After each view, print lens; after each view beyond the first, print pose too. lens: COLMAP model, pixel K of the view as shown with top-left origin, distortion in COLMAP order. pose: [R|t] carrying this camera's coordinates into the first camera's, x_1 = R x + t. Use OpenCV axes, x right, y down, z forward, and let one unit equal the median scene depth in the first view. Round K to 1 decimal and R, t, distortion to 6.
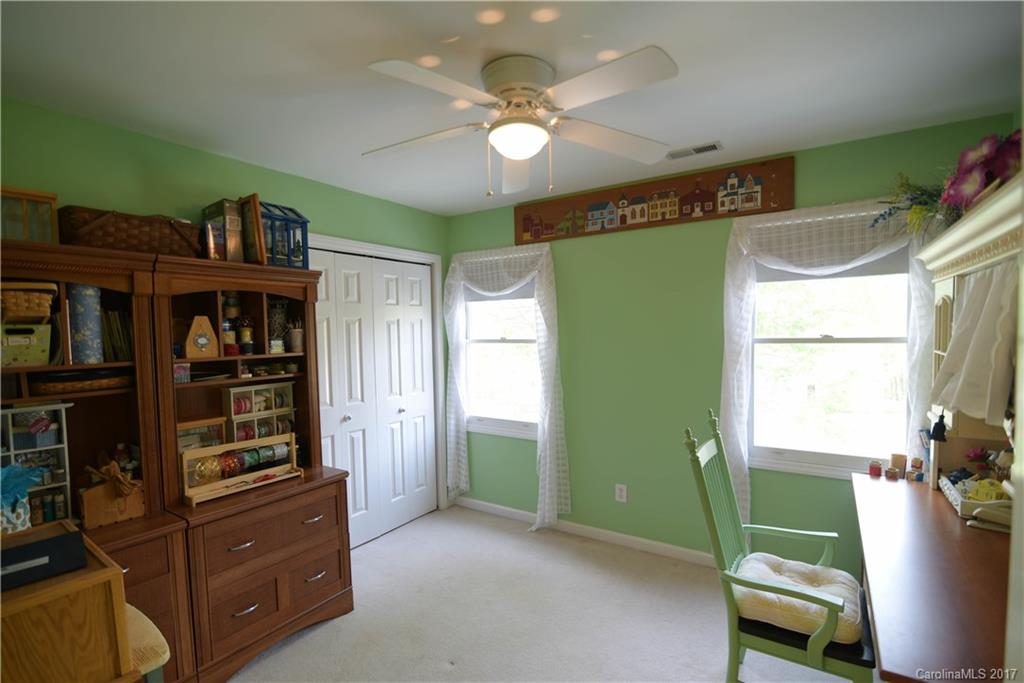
lens RADIAL K [[476.3, 0, 511.6], [0, 476.3, 341.6], [0, 0, 1]] dist [-0.022643, -0.000818]
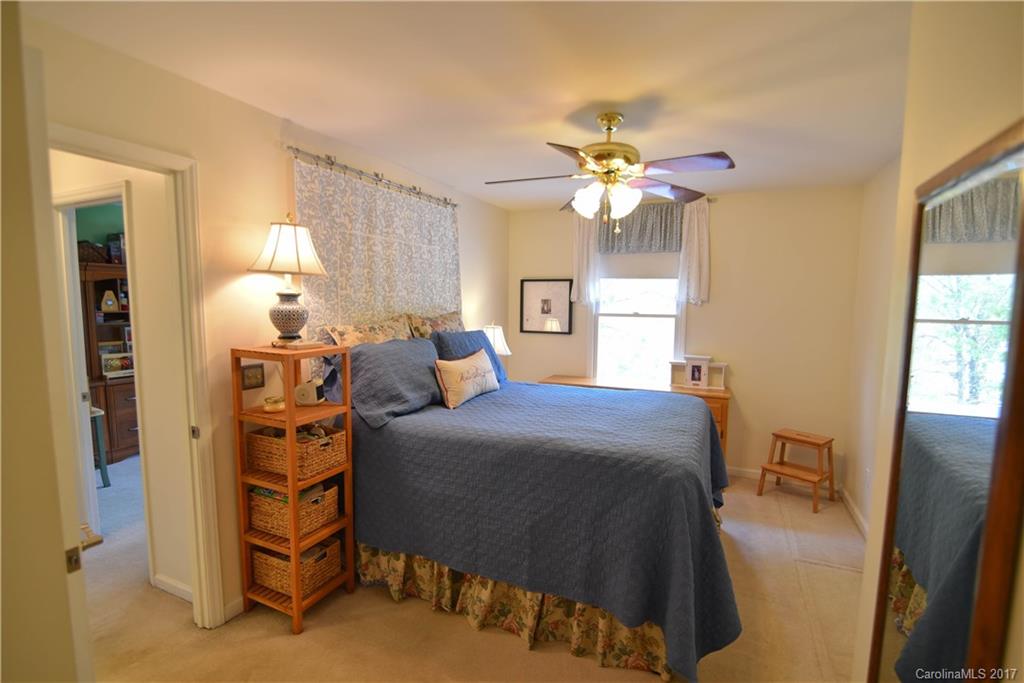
lens RADIAL K [[476.3, 0, 514.4], [0, 476.3, 343.4], [0, 0, 1]] dist [-0.022643, -0.000818]
pose [[0.986525, 0.011683, 0.163192, 0.767165], [-0.021525, 0.998045, 0.058671, 0.018256], [-0.162188, -0.061393, 0.984848, -1.328913]]
